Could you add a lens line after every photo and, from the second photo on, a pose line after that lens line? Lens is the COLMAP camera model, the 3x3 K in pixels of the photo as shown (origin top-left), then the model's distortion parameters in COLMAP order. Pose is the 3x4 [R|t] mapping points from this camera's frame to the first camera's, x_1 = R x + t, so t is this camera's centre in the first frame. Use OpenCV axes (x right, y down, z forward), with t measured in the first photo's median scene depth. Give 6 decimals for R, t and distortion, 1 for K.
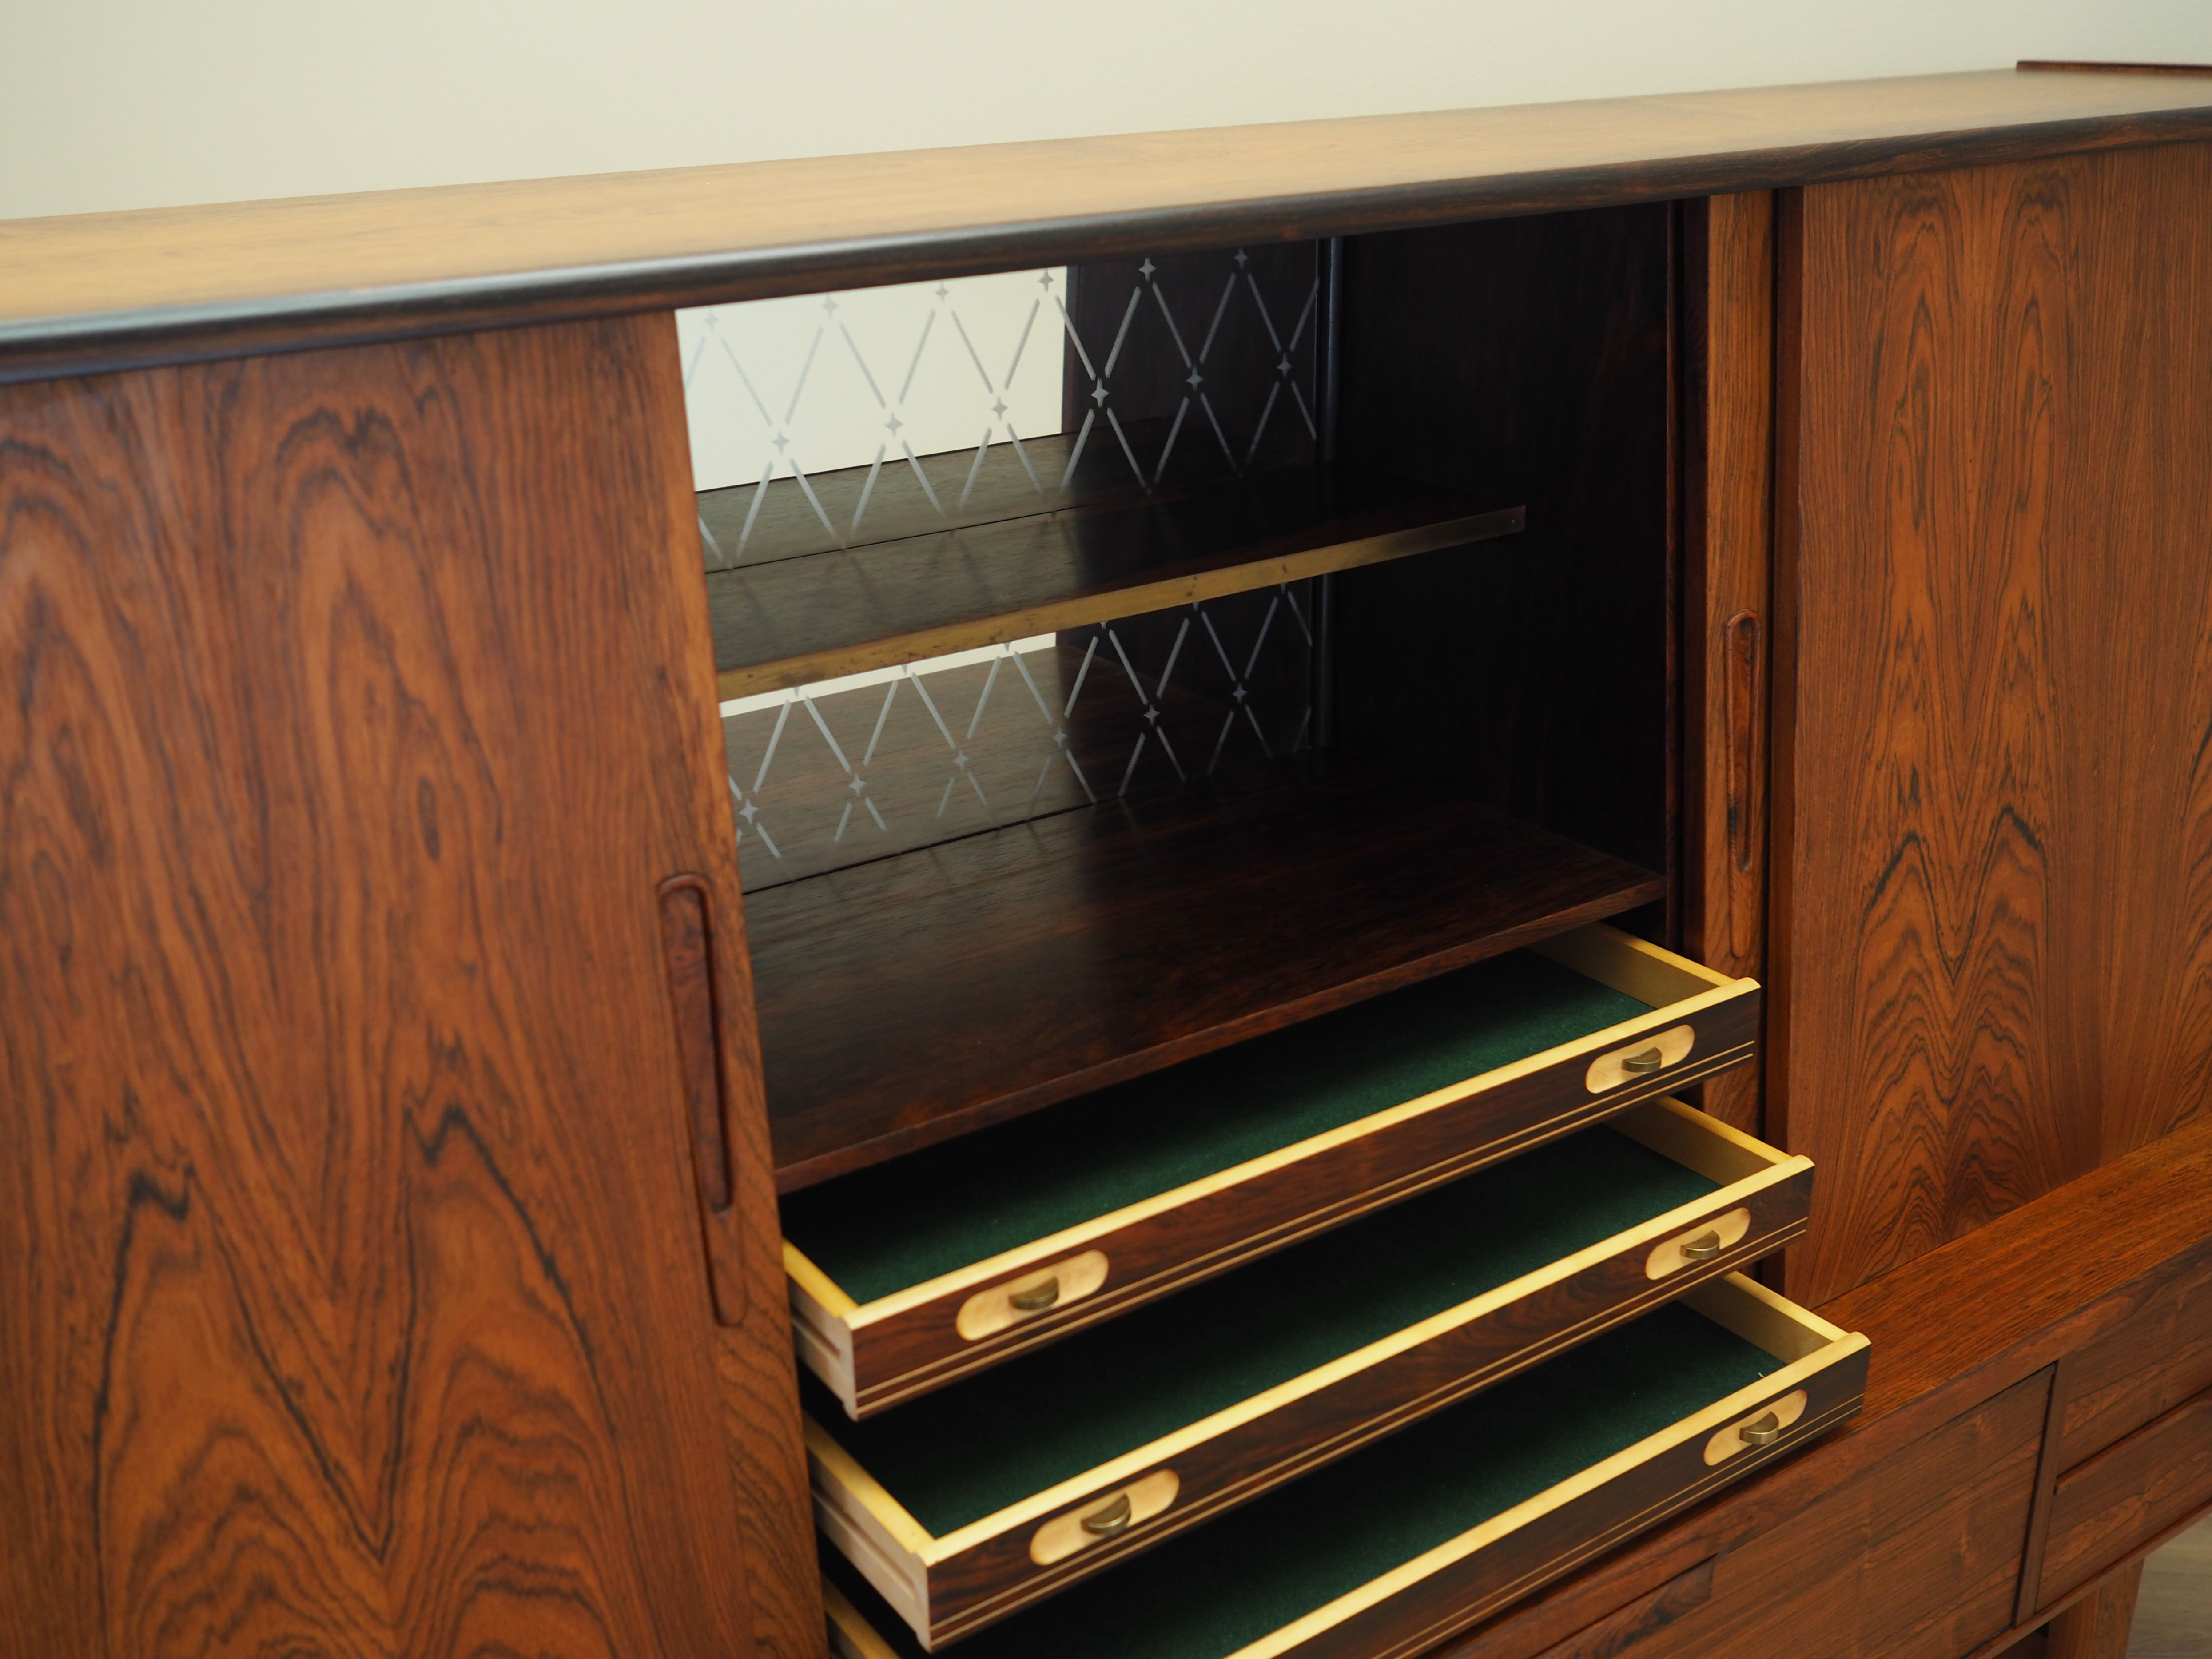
lens RADIAL K [[2352.7, 0, 1096.3], [0, 2352.7, 876.7], [0, 0, 1]] dist [-0.016342, 0.002426]
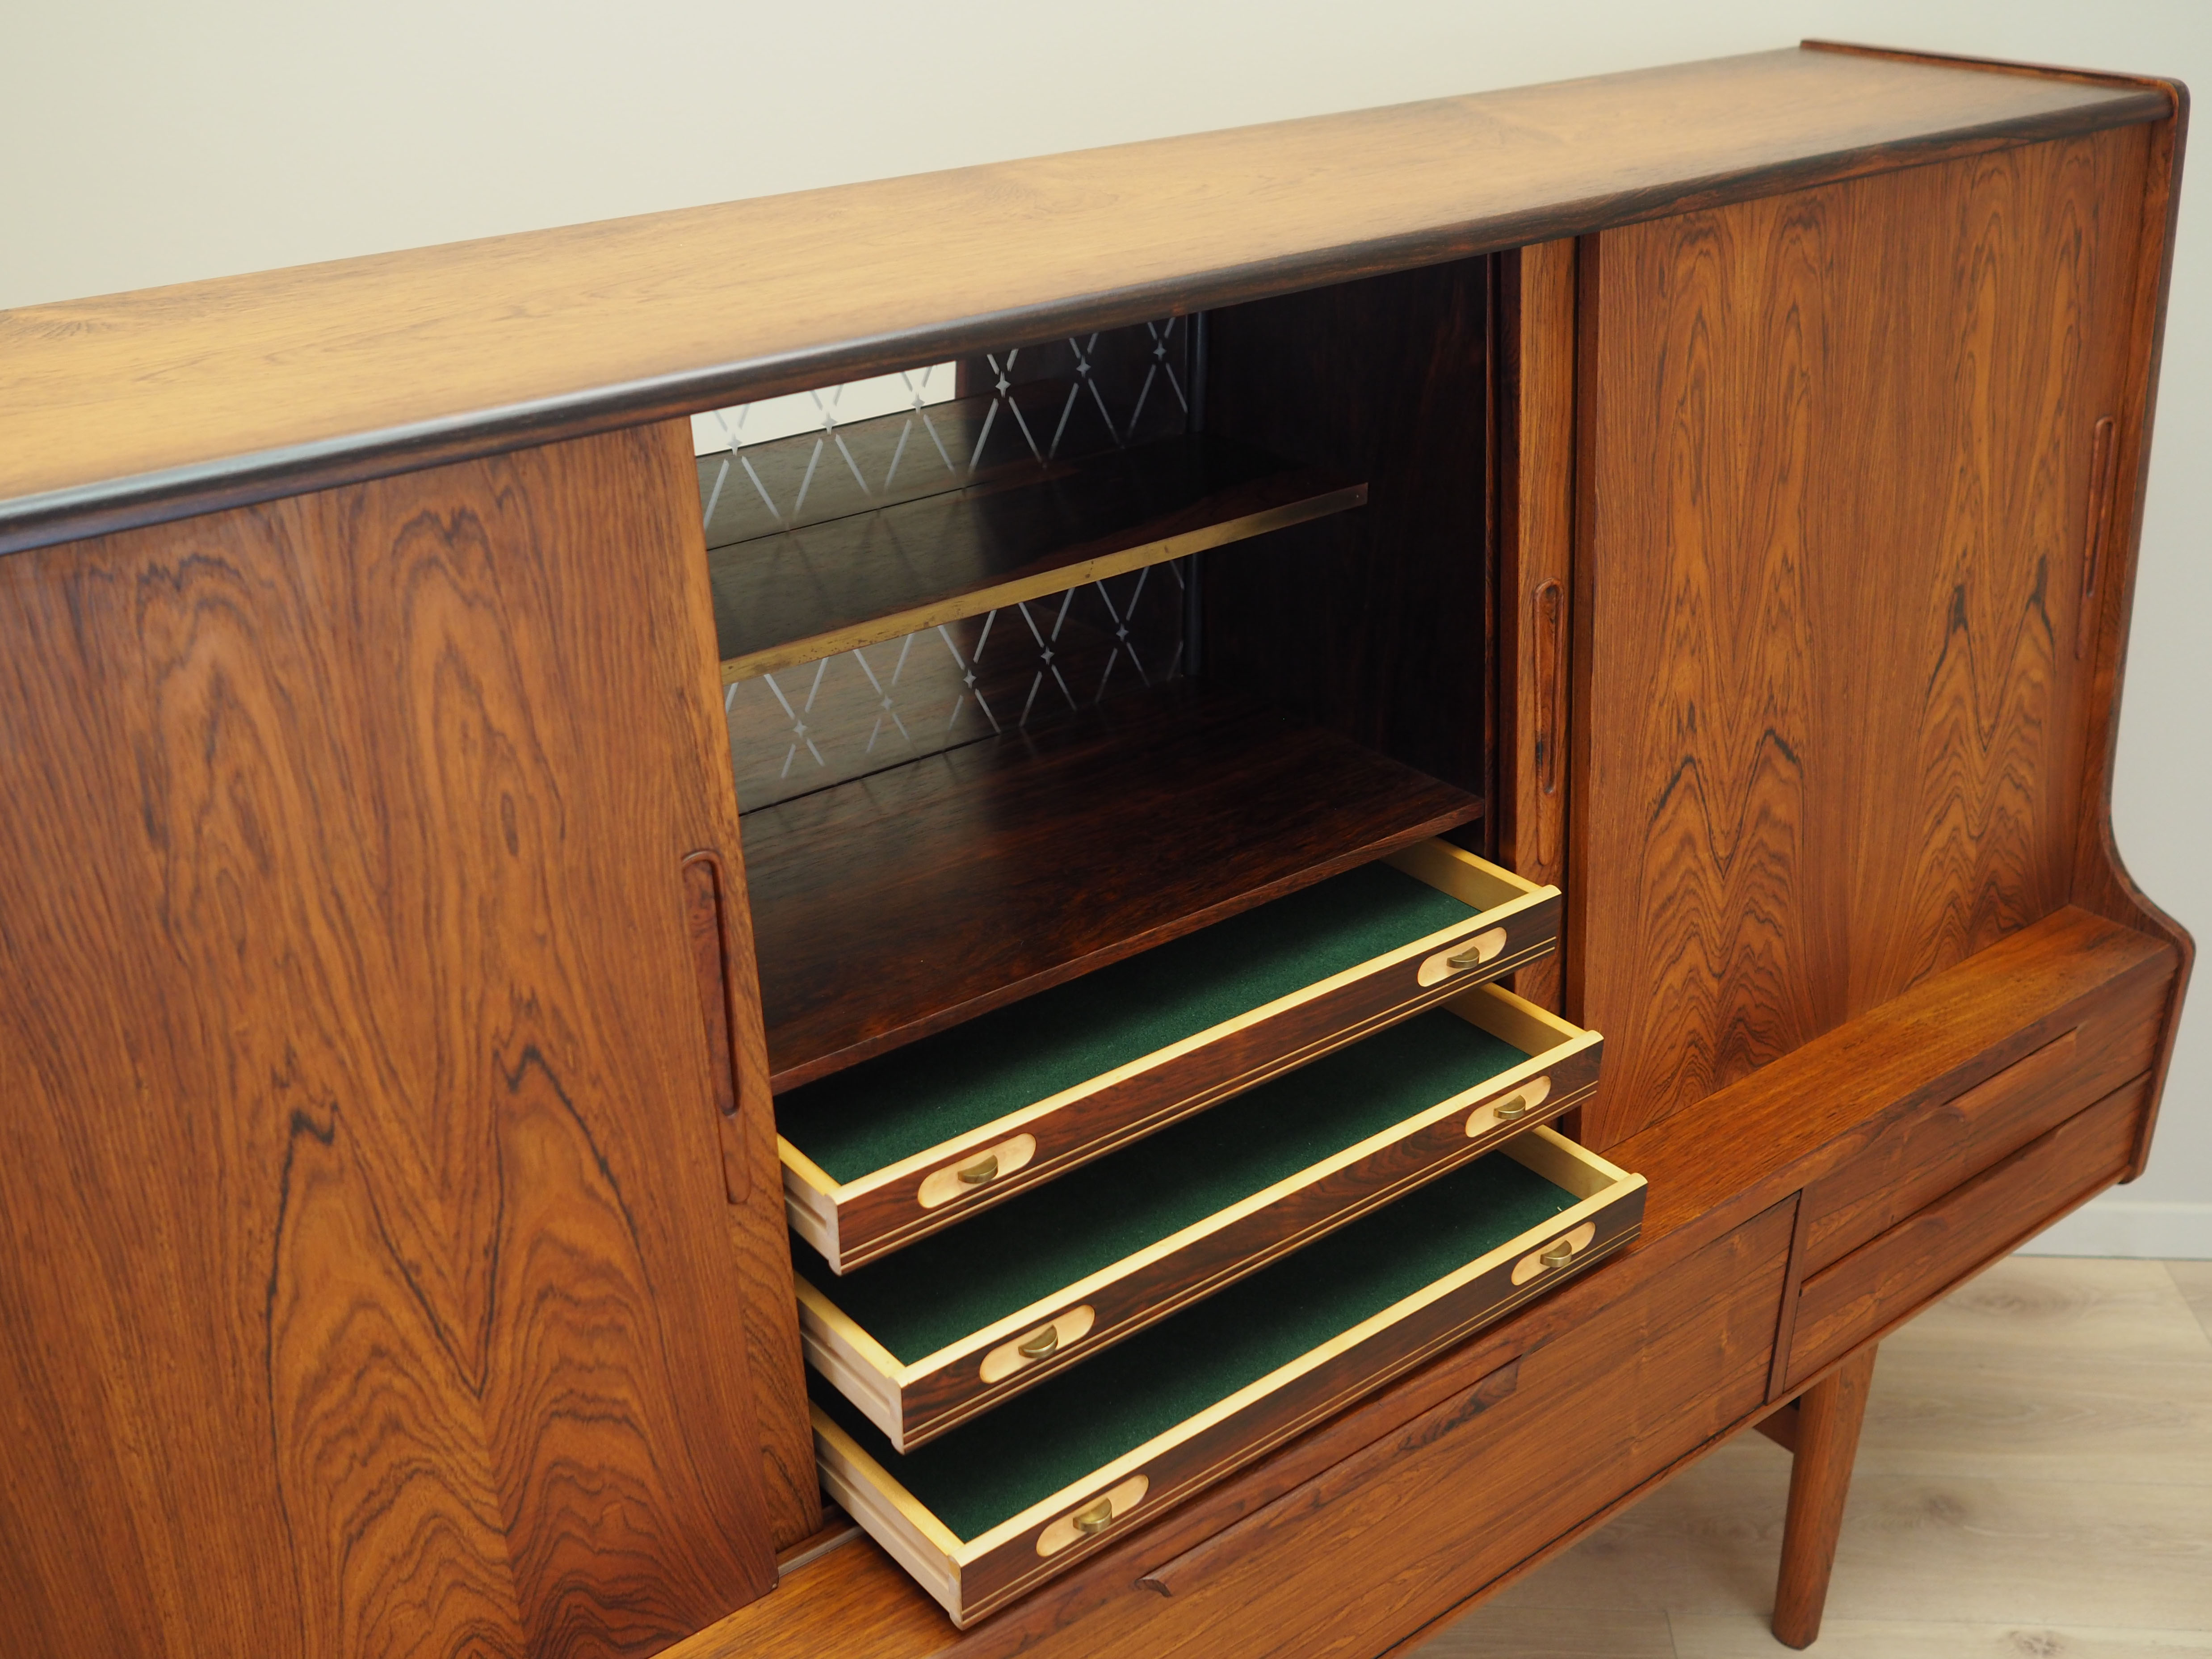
lens RADIAL K [[2379.5, 0, 1101.3], [0, 2379.5, 900.0], [0, 0, 1]] dist [-0.015442, 0.002672]
pose [[0.997415, -0.017325, 0.069742, -0.038008], [0.010663, 0.995442, 0.094775, -0.068071], [-0.071066, -0.093787, 0.993053, -0.196979]]
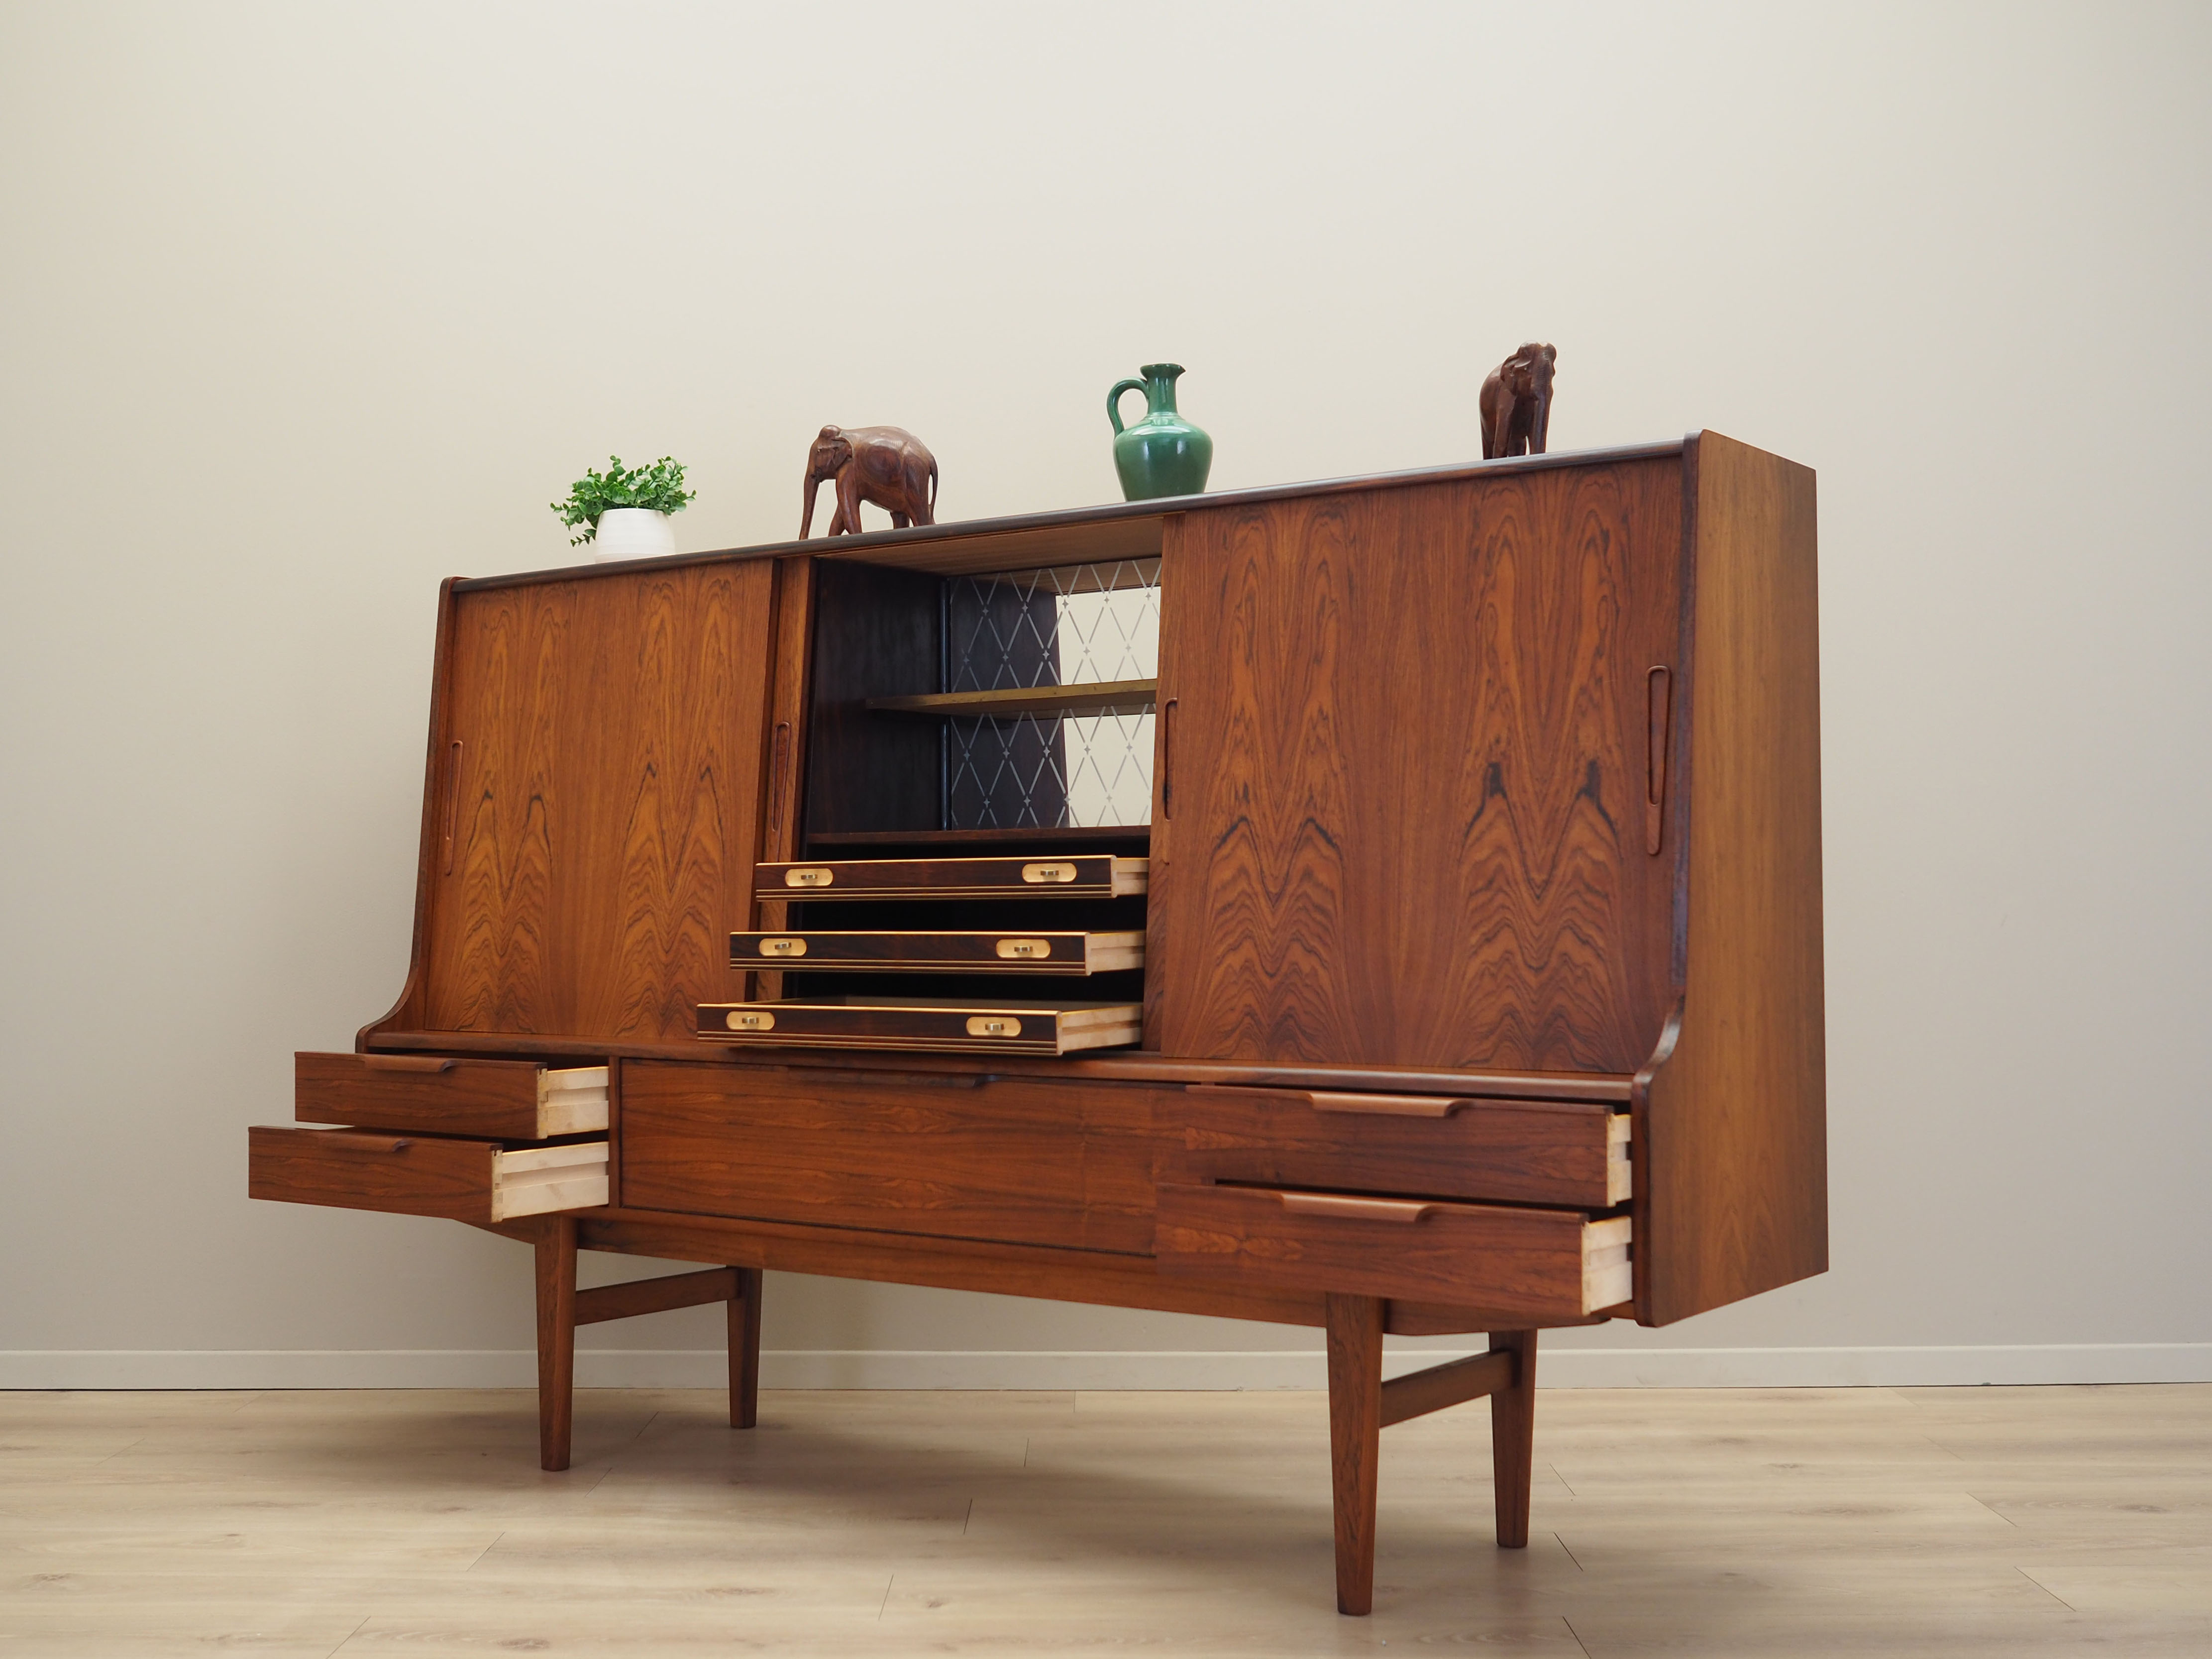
lens RADIAL K [[2534.2, 0, 1104.9], [0, 2534.2, 855.7], [0, 0, 1]] dist [-0.007494, -0.009199]
pose [[0.336822, -0.001772, -0.941567, 2.499331], [-0.353796, 0.926481, -0.128305, 0.353468], [0.872570, 0.376338, 0.311433, 0.254822]]
